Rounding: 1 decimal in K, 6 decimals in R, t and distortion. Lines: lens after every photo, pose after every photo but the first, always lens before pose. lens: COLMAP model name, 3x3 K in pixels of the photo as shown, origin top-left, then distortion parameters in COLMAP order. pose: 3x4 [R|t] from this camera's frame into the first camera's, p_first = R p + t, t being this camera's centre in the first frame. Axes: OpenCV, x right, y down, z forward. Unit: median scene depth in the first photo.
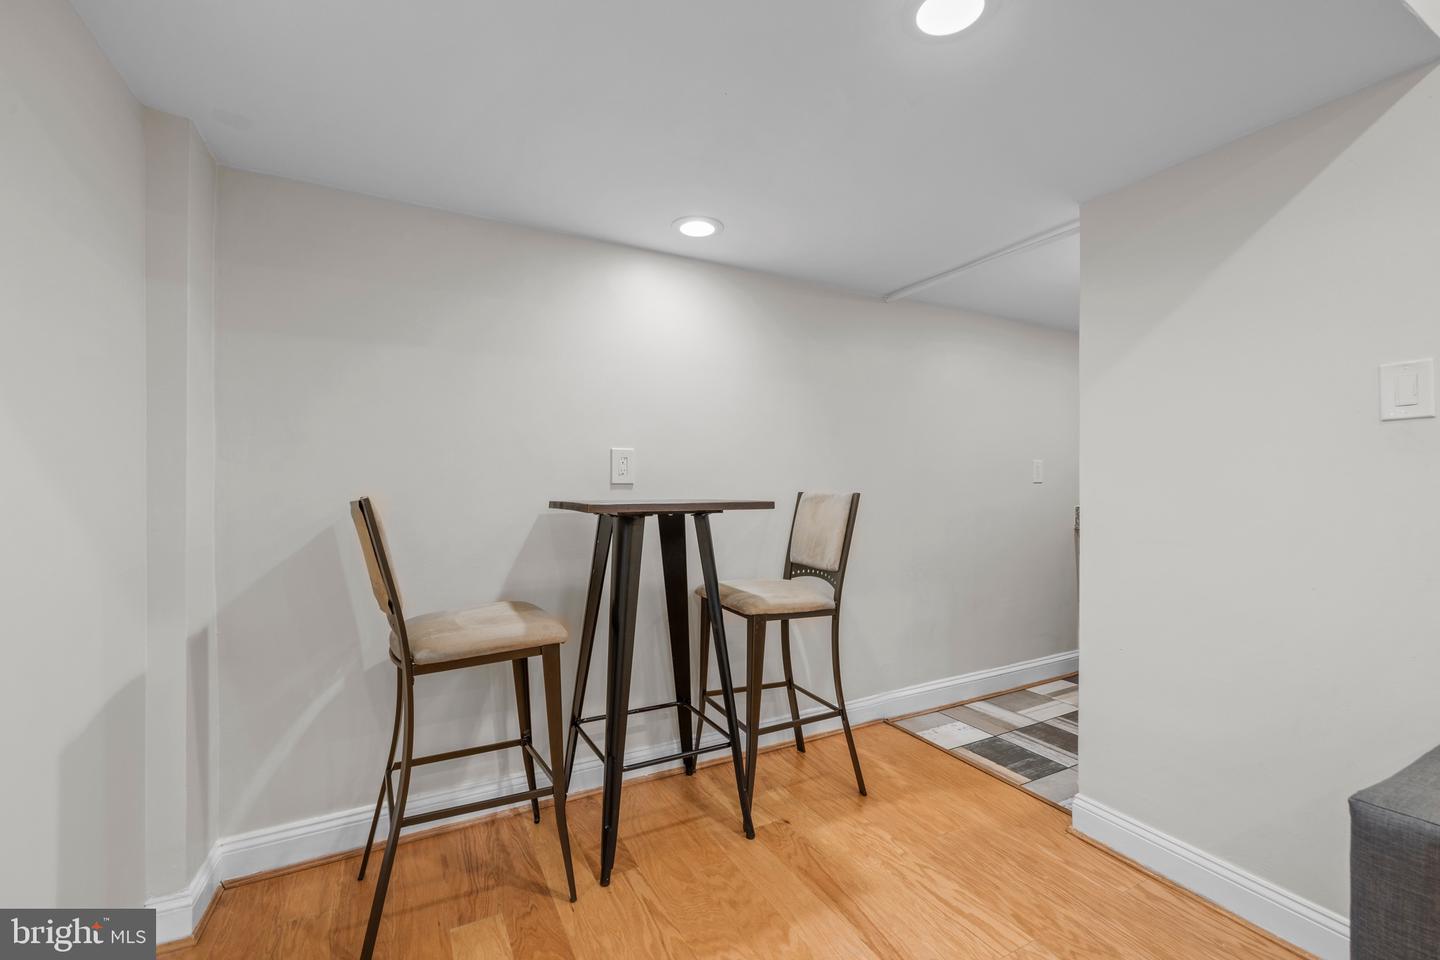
lens RADIAL K [[640.5, 0, 786.5], [0, 640.5, 484.2], [0, 0, 1]] dist [0.060923, 0.000031]
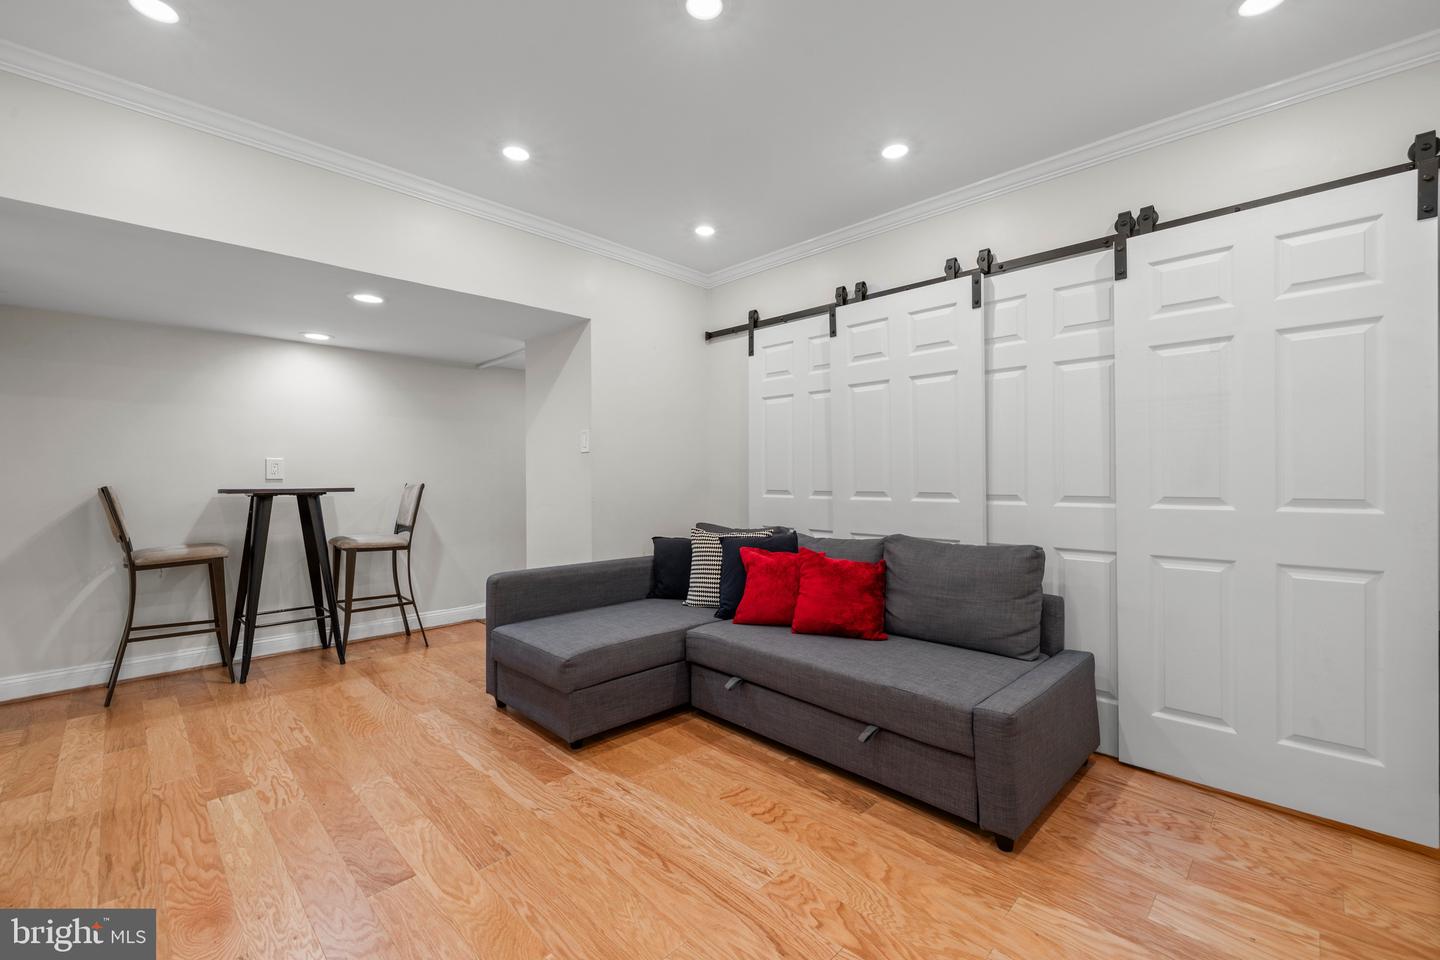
lens RADIAL K [[603.1, 0, 721.1], [0, 603.1, 482.2], [0, 0, 1]] dist [0.000147, 0.000078]
pose [[0.976886, -0.004408, 0.213717, 0.655067], [0.003115, 0.999975, 0.006386, 0.000683], [-0.213740, -0.005573, 0.976875, -0.985796]]
